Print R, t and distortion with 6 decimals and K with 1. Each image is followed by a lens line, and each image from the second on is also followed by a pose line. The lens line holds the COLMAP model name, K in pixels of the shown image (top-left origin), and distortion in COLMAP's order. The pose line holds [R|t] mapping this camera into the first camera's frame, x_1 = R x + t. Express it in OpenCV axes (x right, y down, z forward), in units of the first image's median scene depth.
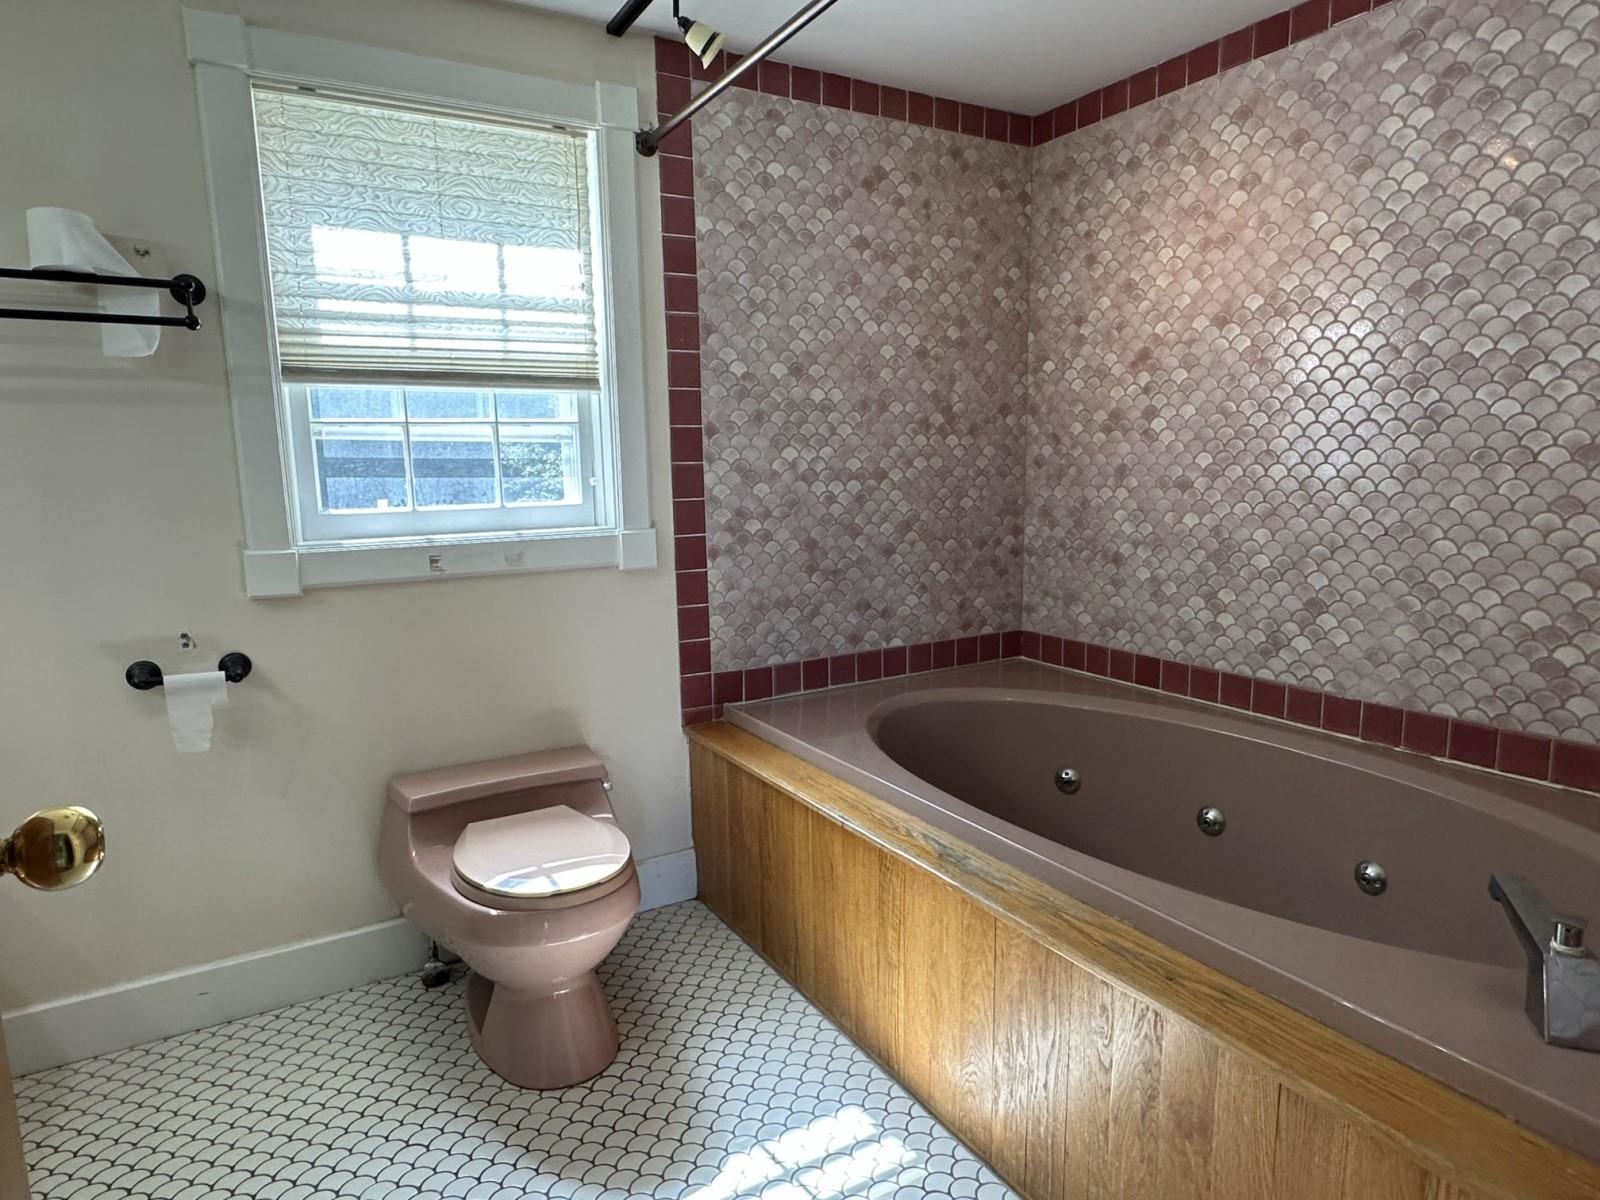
lens RADIAL K [[952.0, 0, 794.6], [0, 952.0, 616.2], [0, 0, 1]] dist [-0.005146, 0.000481]
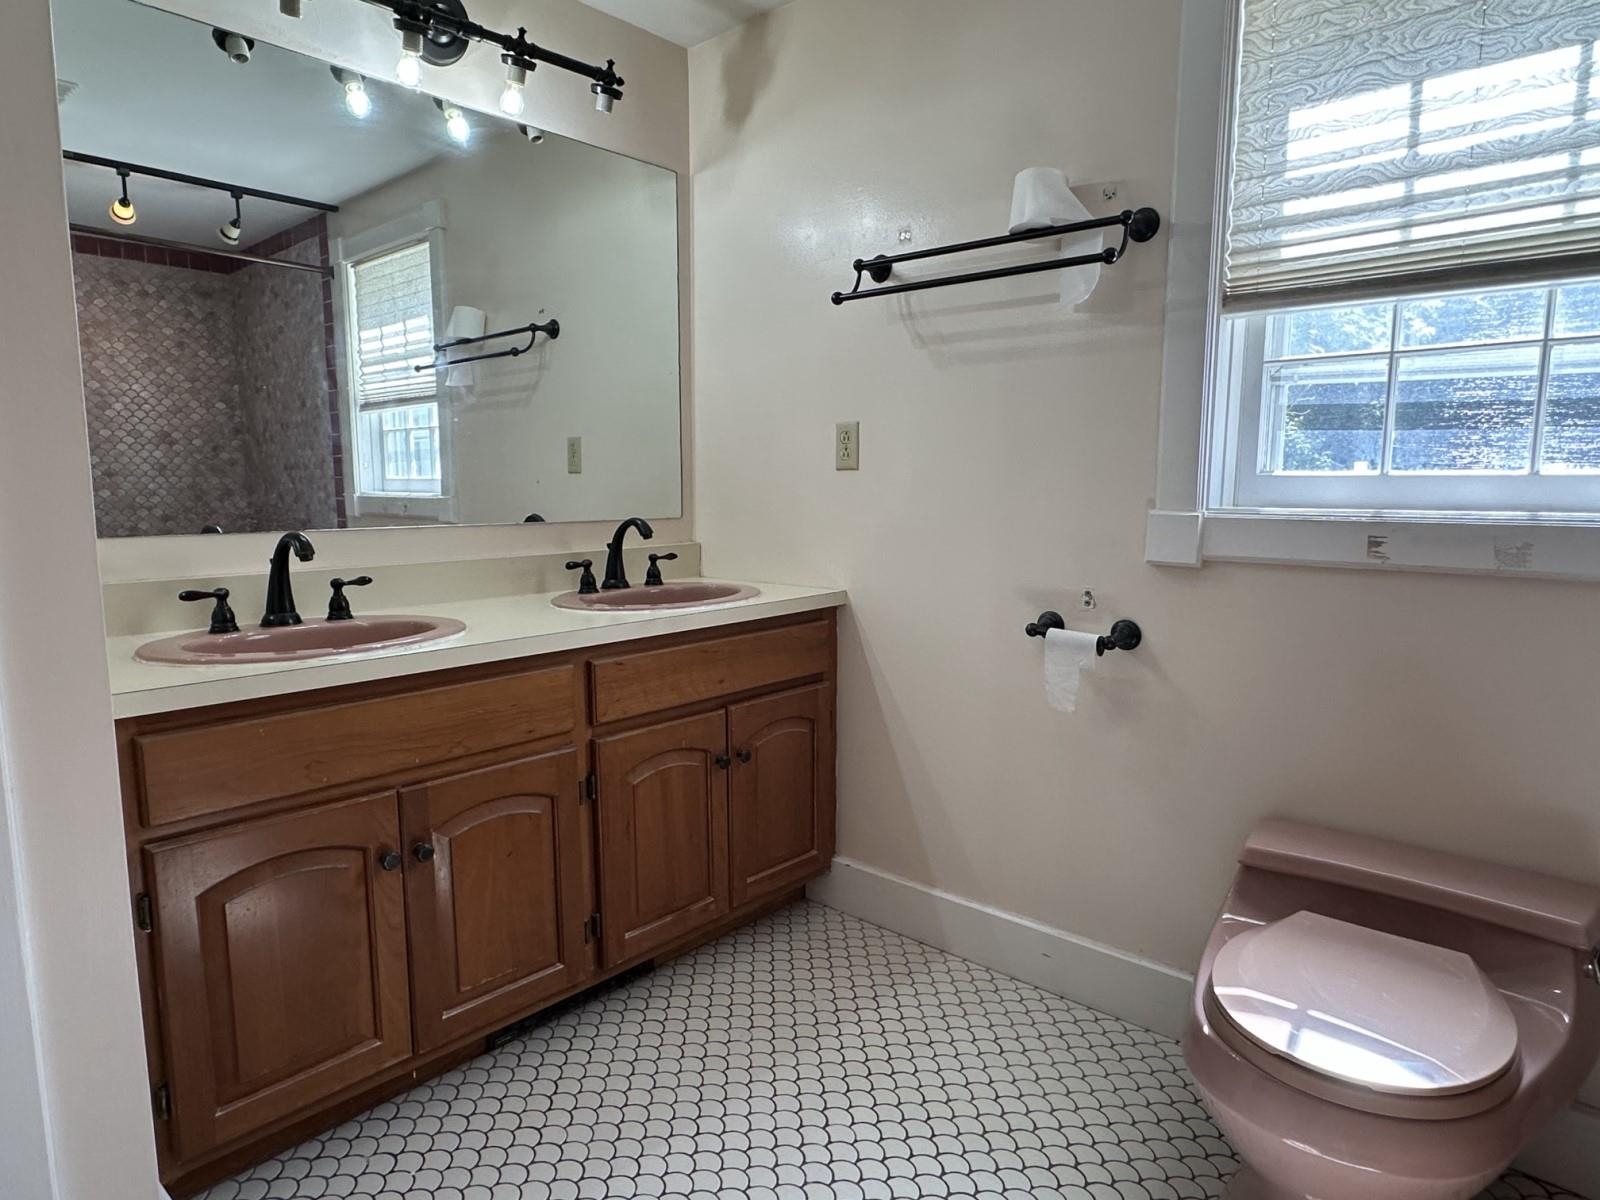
lens RADIAL K [[952.0, 0, 794.6], [0, 952.0, 616.2], [0, 0, 1]] dist [-0.005146, 0.000481]
pose [[0.306906, 0.149964, -0.939851, 0.175370], [-0.163853, 0.981089, 0.103039, -0.007201], [0.937529, 0.122374, 0.325674, 0.396504]]
